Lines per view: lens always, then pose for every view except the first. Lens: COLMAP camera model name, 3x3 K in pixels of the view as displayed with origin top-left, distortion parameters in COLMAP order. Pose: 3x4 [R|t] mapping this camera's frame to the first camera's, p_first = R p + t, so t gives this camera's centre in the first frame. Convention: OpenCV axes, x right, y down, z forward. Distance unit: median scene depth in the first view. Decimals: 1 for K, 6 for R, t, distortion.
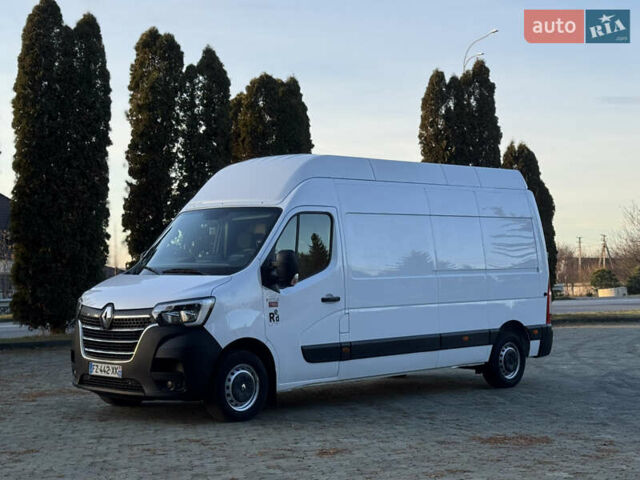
lens RADIAL K [[1061.5, 0, 320.0], [0, 1061.5, 240.0], [0, 0, 1]] dist [0.110166, 0.004096]
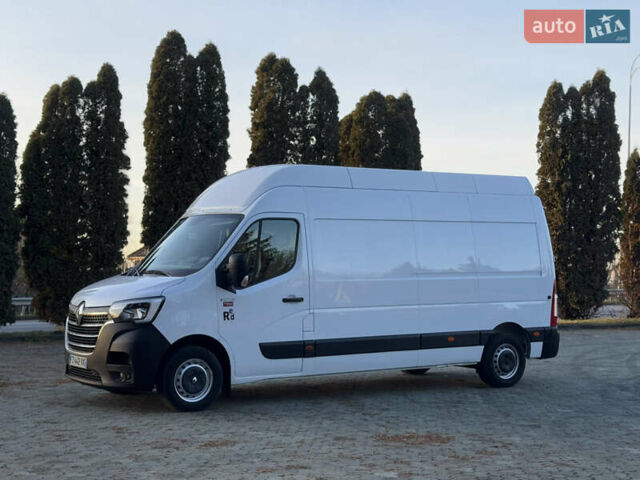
lens RADIAL K [[963.9, 0, 320.0], [0, 963.9, 240.0], [0, 0, 1]] dist [0.100958, -0.028717]
pose [[0.978635, -0.000703, -0.205604, 0.238849], [-0.000086, 0.999993, -0.003829, -0.000592], [0.205605, 0.003765, 0.978628, 0.057520]]
